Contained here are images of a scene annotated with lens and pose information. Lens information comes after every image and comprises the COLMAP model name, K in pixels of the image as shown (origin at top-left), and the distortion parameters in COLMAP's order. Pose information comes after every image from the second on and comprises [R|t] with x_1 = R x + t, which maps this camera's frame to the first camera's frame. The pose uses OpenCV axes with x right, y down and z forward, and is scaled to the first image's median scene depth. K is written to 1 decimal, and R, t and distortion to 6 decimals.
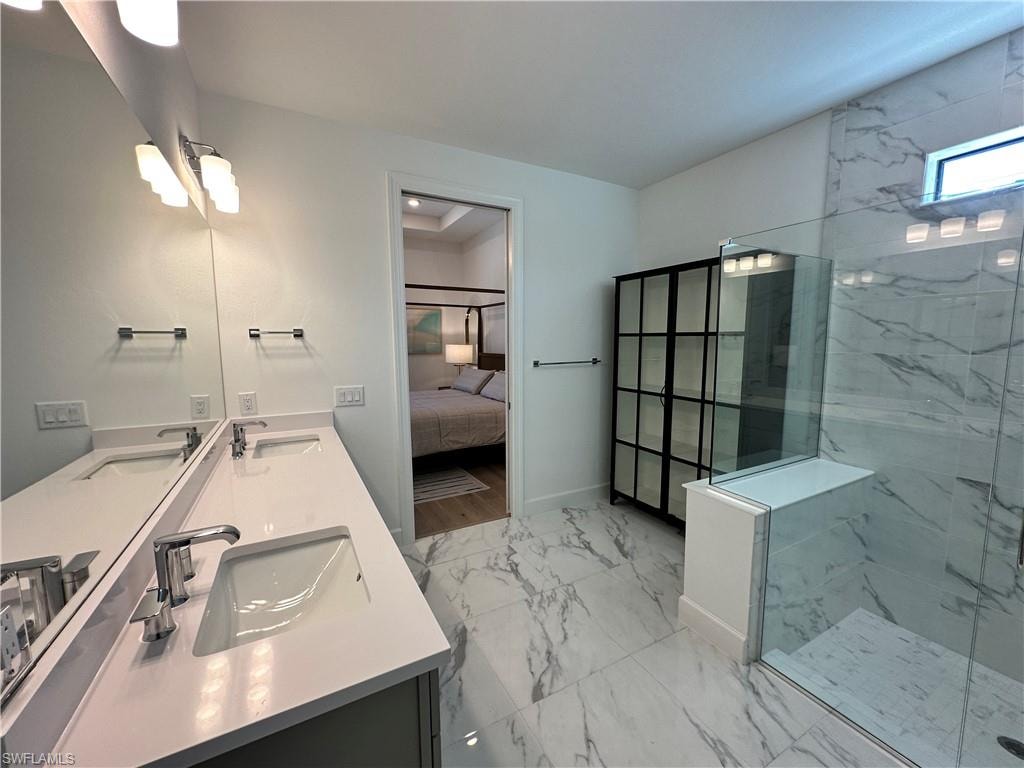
lens RADIAL K [[410.4, 0, 513.1], [0, 410.4, 383.3], [0, 0, 1]] dist [-0.001720, -0.000232]
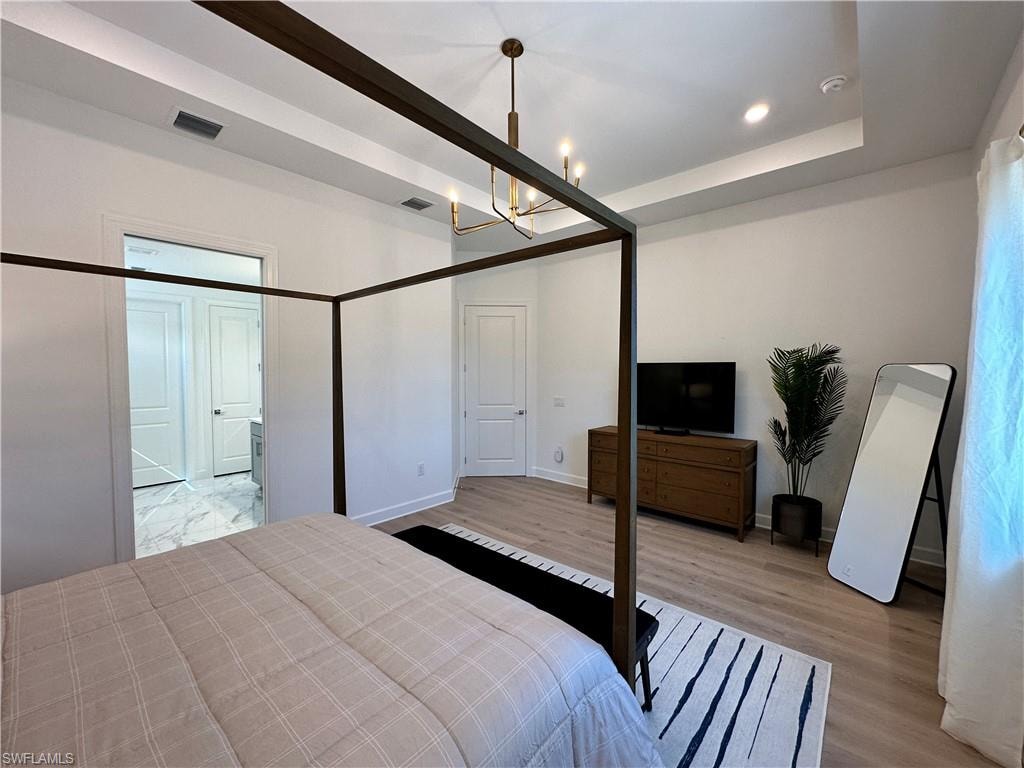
lens RADIAL K [[410.4, 0, 506.2], [0, 410.4, 386.7], [0, 0, 1]] dist [-0.001720, -0.000232]
pose [[-0.946080, 0.020598, -0.323276, -0.734887], [-0.026368, 0.989768, 0.140231, -0.356514], [0.322857, 0.141194, -0.935857, 3.155226]]
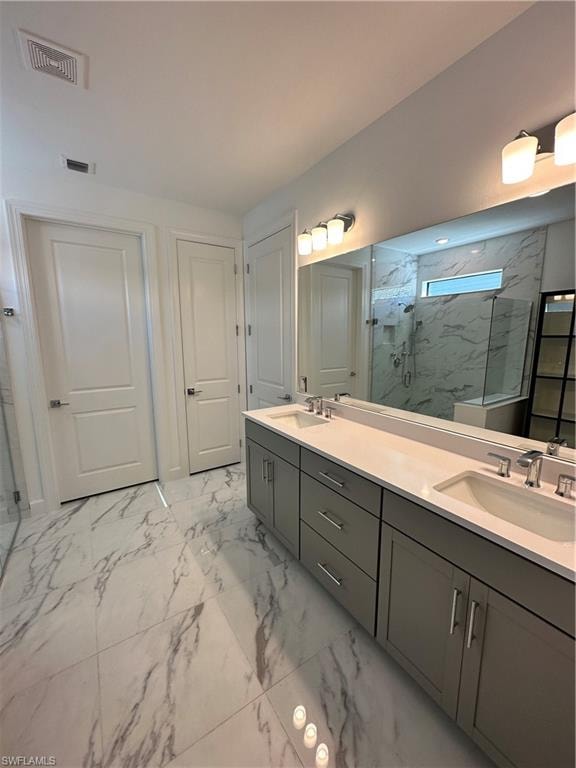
lens RADIAL K [[307.8, 0, 288.5], [0, 307.8, 384.7], [0, 0, 1]] dist [-0.001720, -0.000232]
pose [[-0.996337, 0.022178, -0.082588, -0.136559], [-0.000216, 0.965127, 0.261782, -0.182635], [0.085514, 0.260841, -0.961587, 1.460458]]
